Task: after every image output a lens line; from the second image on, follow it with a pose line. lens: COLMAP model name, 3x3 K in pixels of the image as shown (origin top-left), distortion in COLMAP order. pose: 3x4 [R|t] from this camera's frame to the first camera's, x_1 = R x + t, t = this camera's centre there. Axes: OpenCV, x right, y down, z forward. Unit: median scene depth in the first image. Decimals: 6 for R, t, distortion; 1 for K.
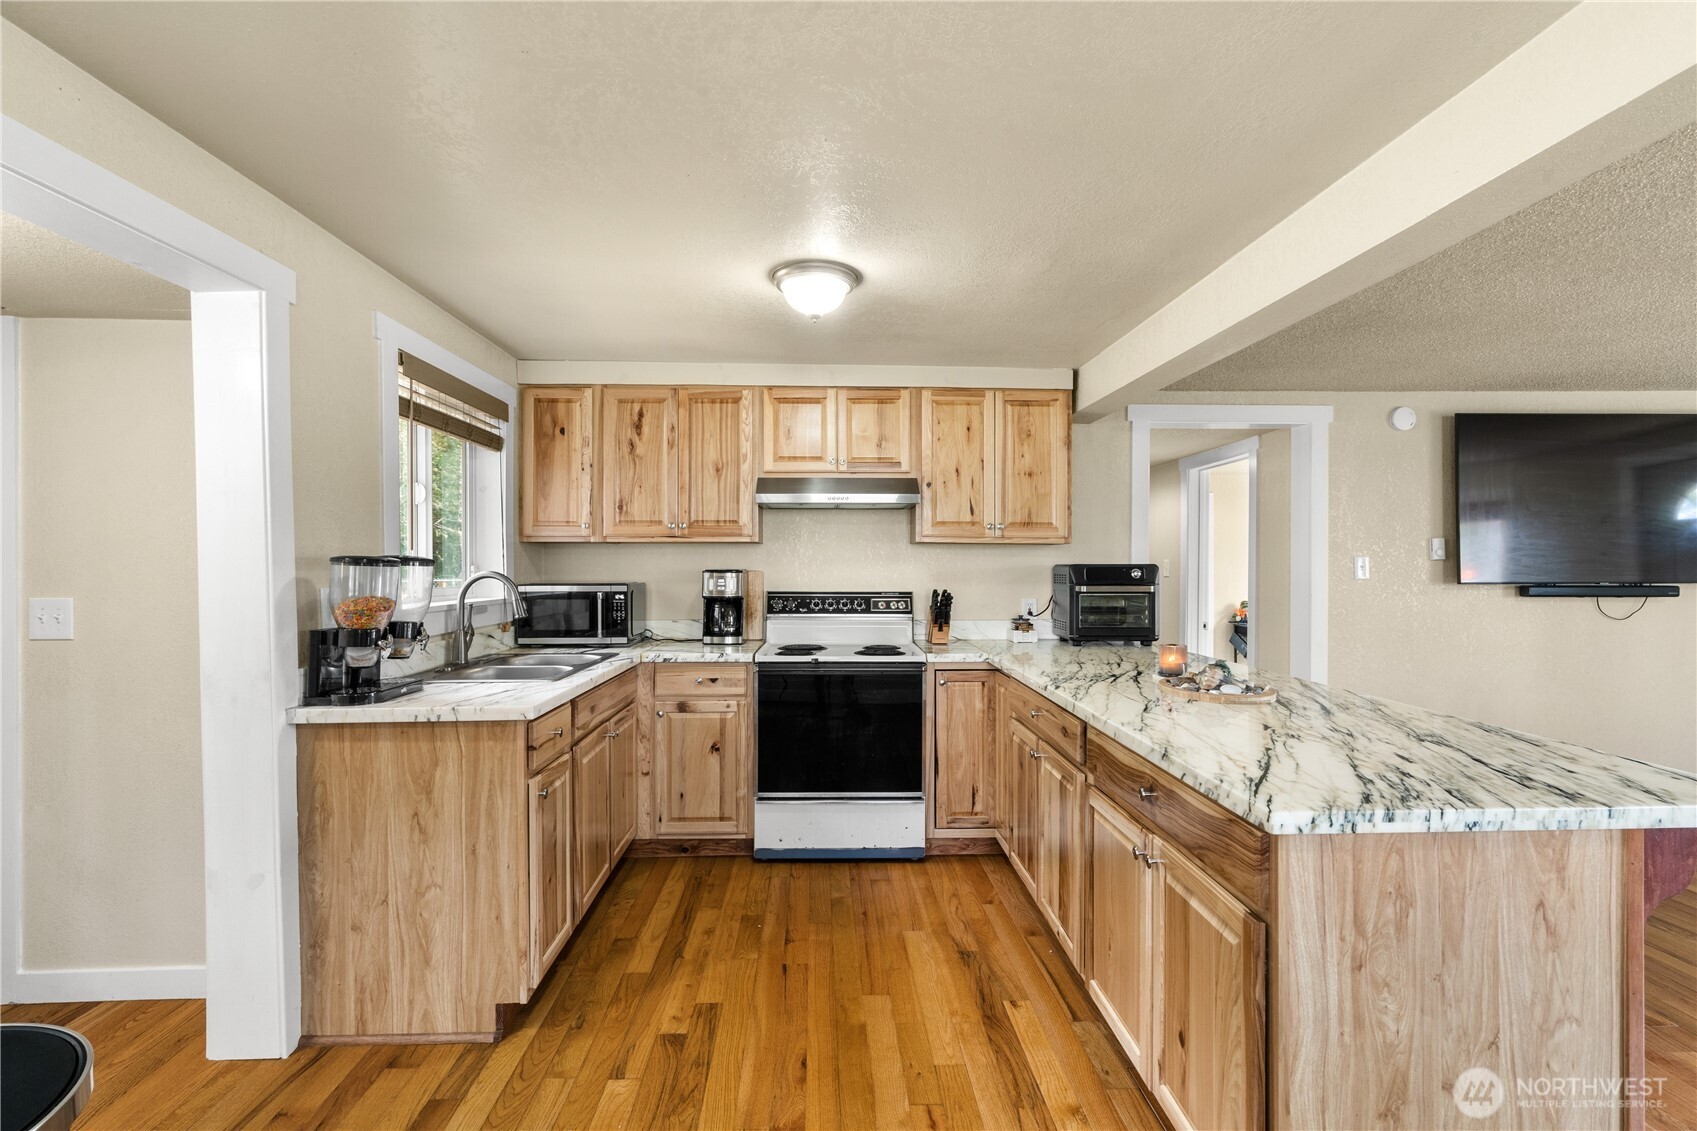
lens RADIAL K [[765.1, 0, 845.0], [0, 765.1, 561.5], [0, 0, 1]] dist [-0.003836, 0.001468]
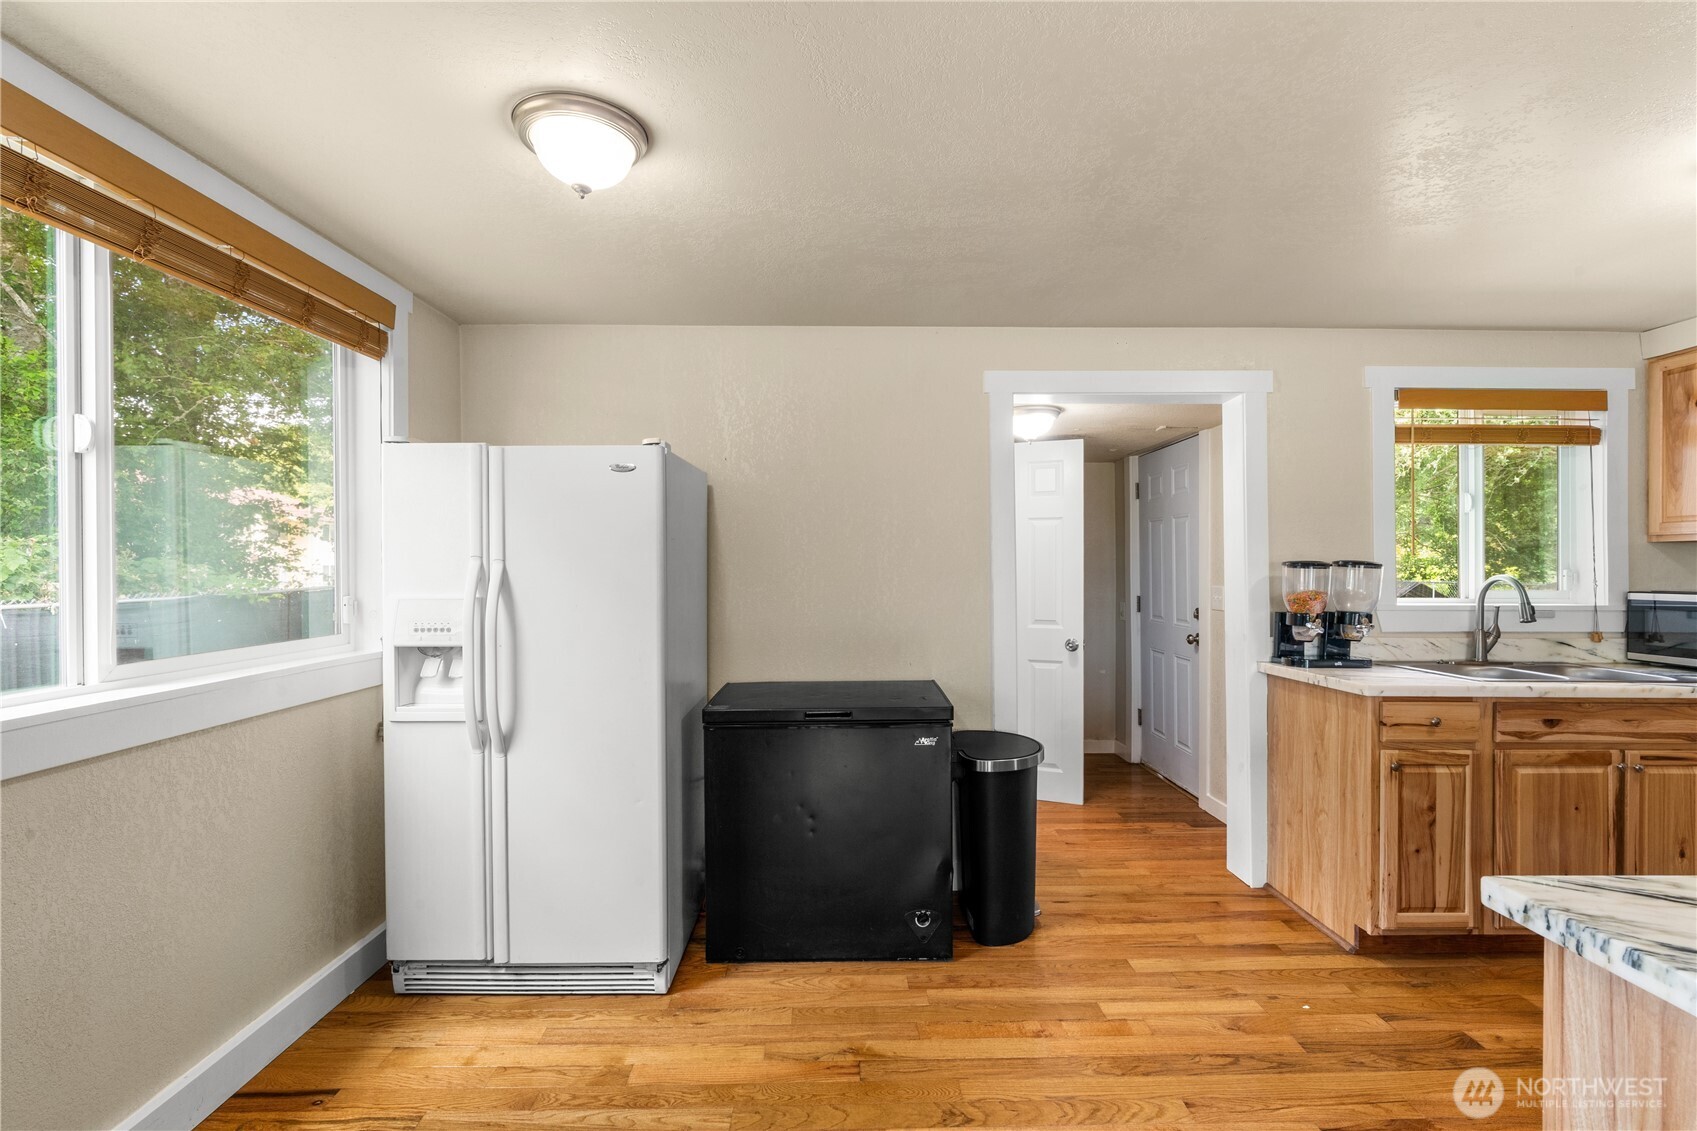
lens RADIAL K [[765.1, 0, 845.9], [0, 765.1, 565.7], [0, 0, 1]] dist [-0.003836, 0.001468]
pose [[-0.025686, -0.002841, -0.999666, 0.796962], [-0.000556, 0.999996, -0.002828, 0.006222], [0.999670, 0.000483, -0.025687, 0.212881]]
